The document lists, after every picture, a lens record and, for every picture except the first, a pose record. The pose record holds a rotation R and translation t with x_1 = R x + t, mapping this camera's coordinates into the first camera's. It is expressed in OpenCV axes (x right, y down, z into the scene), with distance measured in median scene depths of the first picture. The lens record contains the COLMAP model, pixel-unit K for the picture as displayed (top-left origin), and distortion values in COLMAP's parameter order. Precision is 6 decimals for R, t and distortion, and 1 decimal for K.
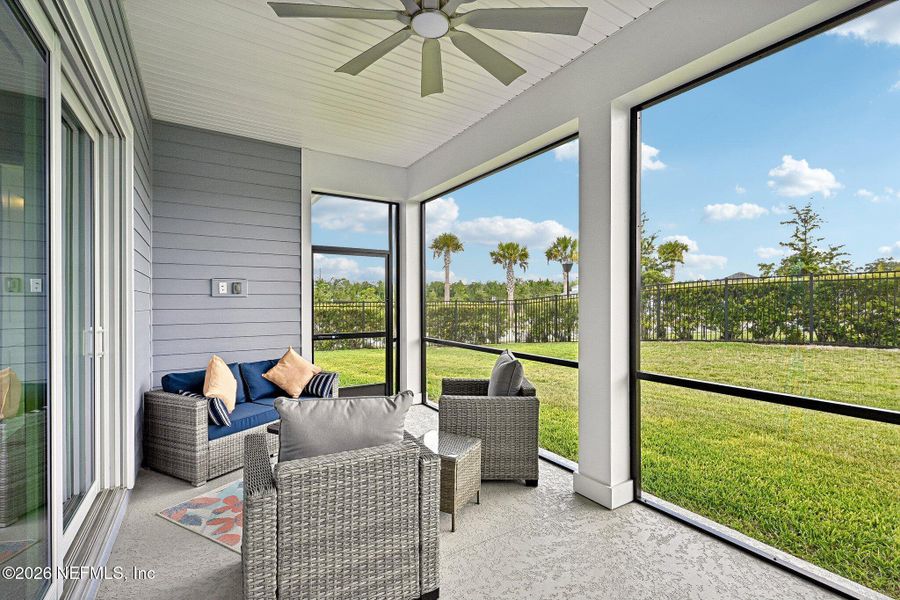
lens RADIAL K [[406.6, 0, 451.1], [0, 406.6, 306.1], [0, 0, 1]] dist [-0.001157, -0.000165]
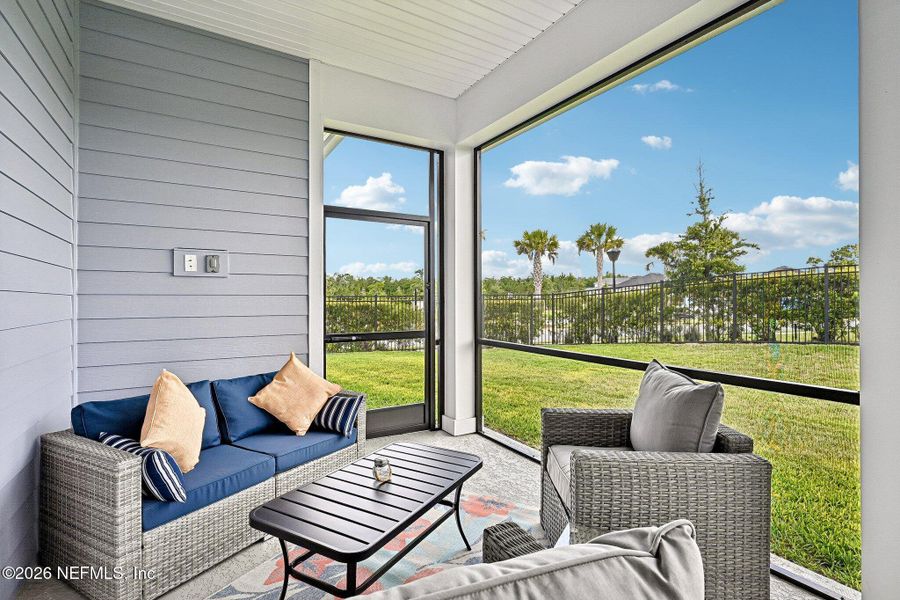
lens RADIAL K [[432.6, 0, 450.0], [0, 432.6, 300.0], [0, 0, 1]] dist [0.000724, -0.000135]
pose [[0.999724, 0.000284, -0.023512, -0.062355], [-0.000497, 0.999959, -0.009027, 0.010094], [0.023508, 0.009036, 0.999683, 0.153048]]
